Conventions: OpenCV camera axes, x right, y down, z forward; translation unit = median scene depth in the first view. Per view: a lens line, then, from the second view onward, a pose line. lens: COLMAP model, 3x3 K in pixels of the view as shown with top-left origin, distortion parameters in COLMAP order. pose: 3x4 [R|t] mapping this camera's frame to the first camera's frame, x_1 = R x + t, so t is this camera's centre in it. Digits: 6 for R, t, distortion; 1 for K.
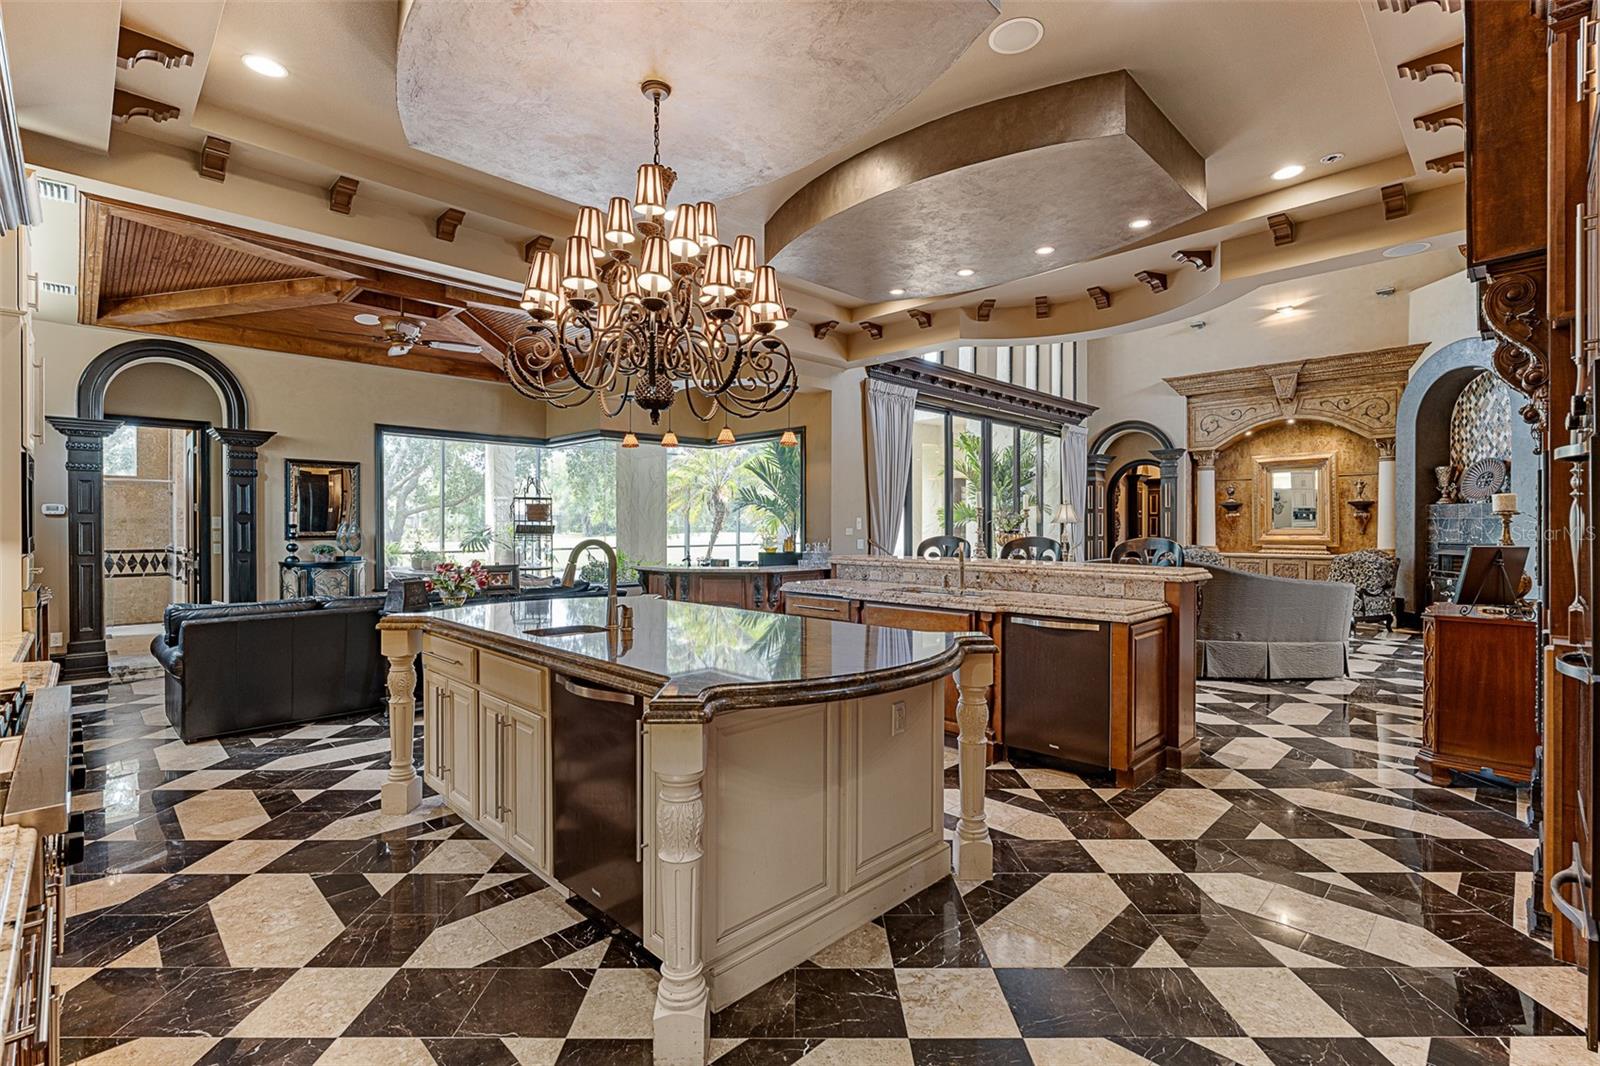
lens RADIAL K [[722.6, 0, 804.4], [0, 722.6, 520.1], [0, 0, 1]] dist [-0.005448, 0.001478]
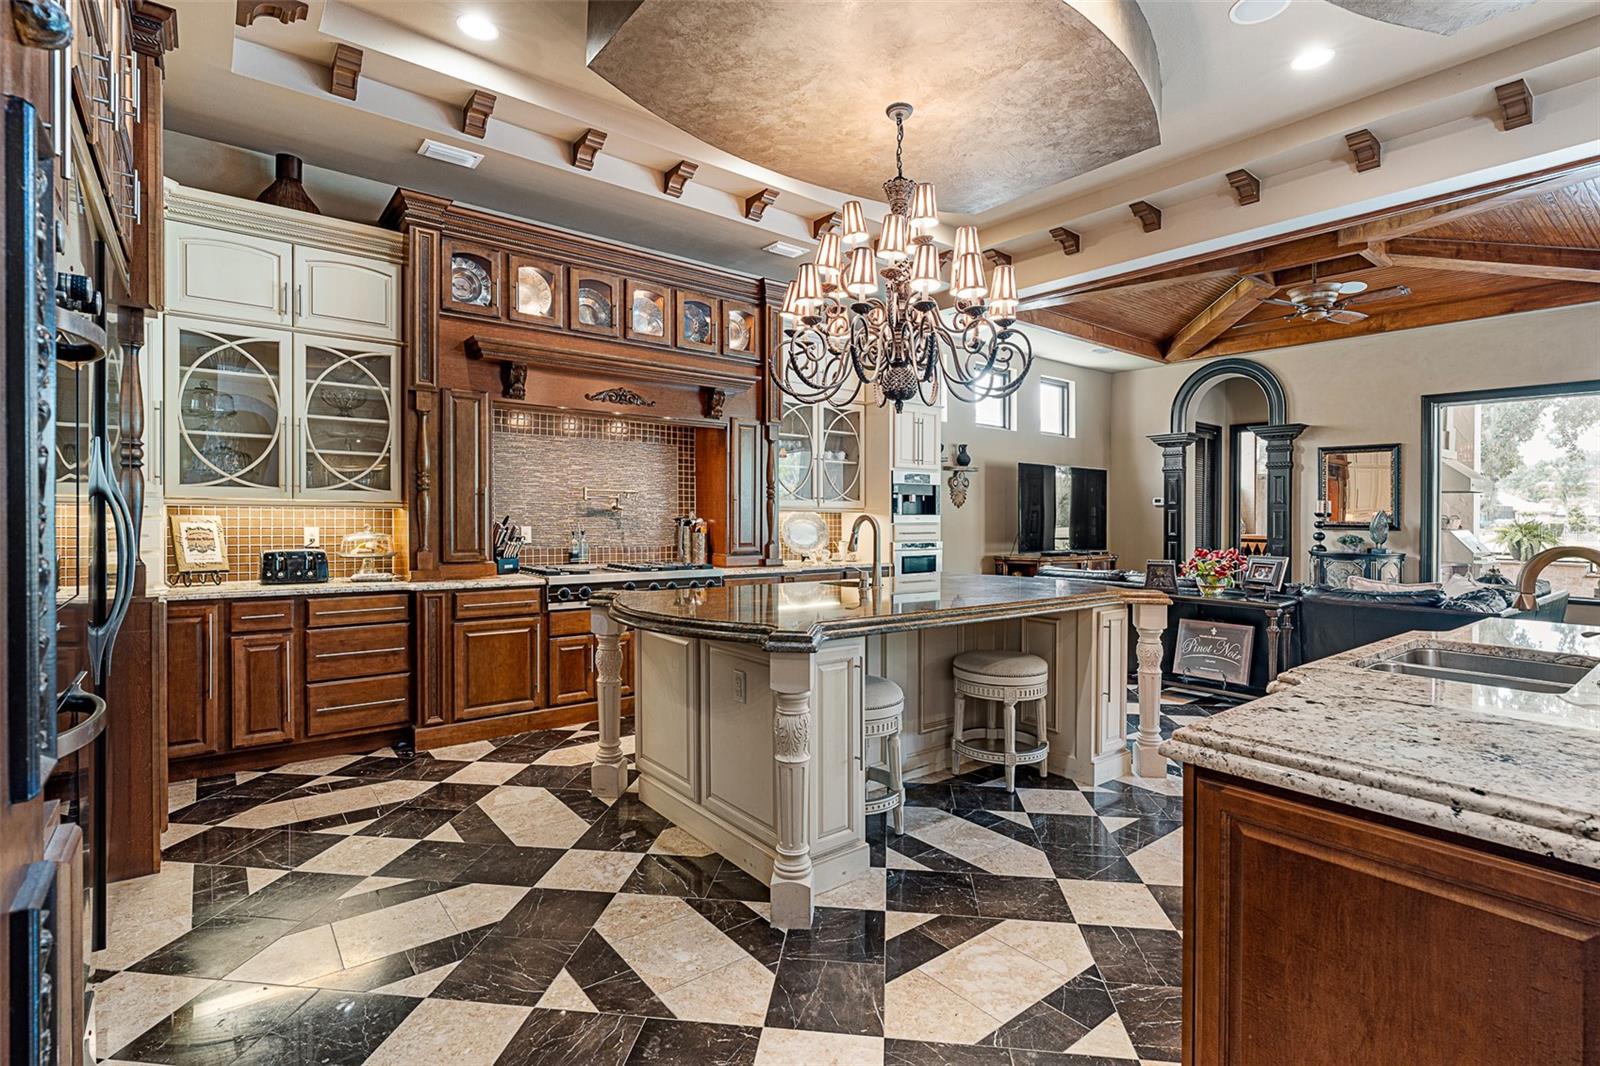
lens RADIAL K [[754.9, 0, 808.4], [0, 754.9, 520.6], [0, 0, 1]] dist [0.004519, 0.000050]
pose [[-0.111412, 0.007165, -0.993748, 0.392017], [-0.003662, 0.999964, 0.007620, 0.010527], [0.993768, 0.004488, -0.111382, 0.402201]]
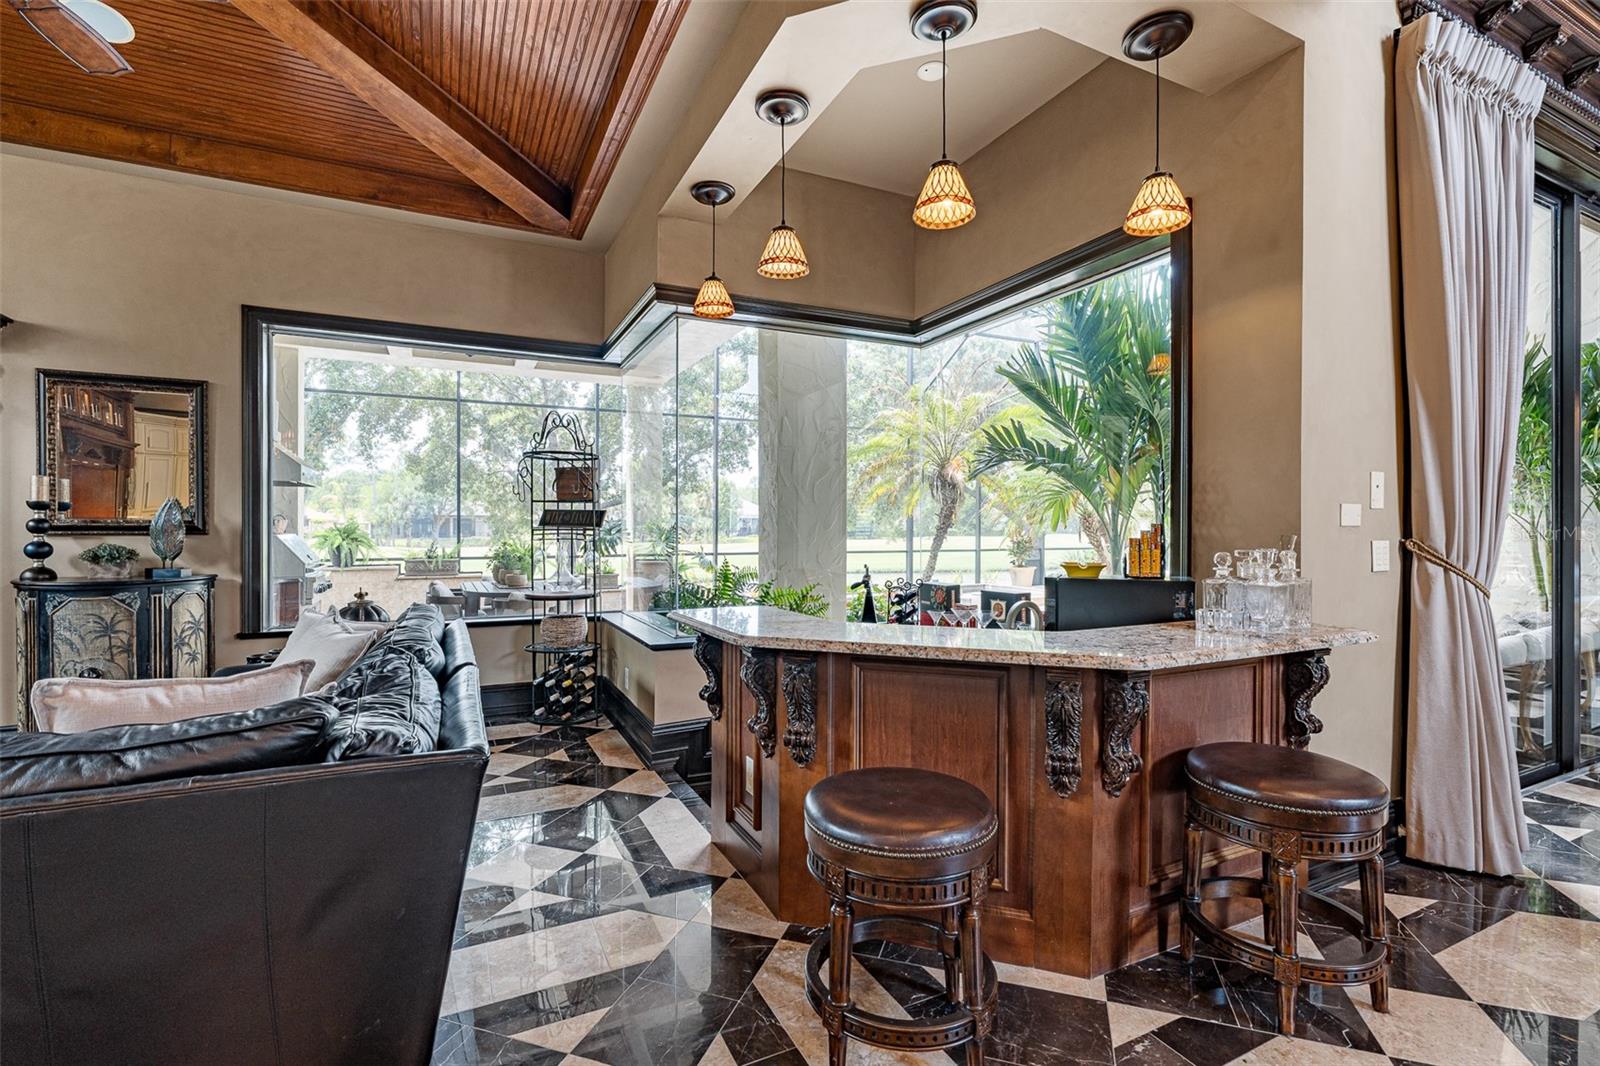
lens RADIAL K [[722.6, 0, 804.4], [0, 722.6, 524.3], [0, 0, 1]] dist [-0.005448, 0.001478]
pose [[0.947109, -0.001559, -0.320909, -0.065544], [0.001302, 0.999999, -0.001016, 0.021366], [0.320910, 0.000545, 0.947109, 0.684072]]
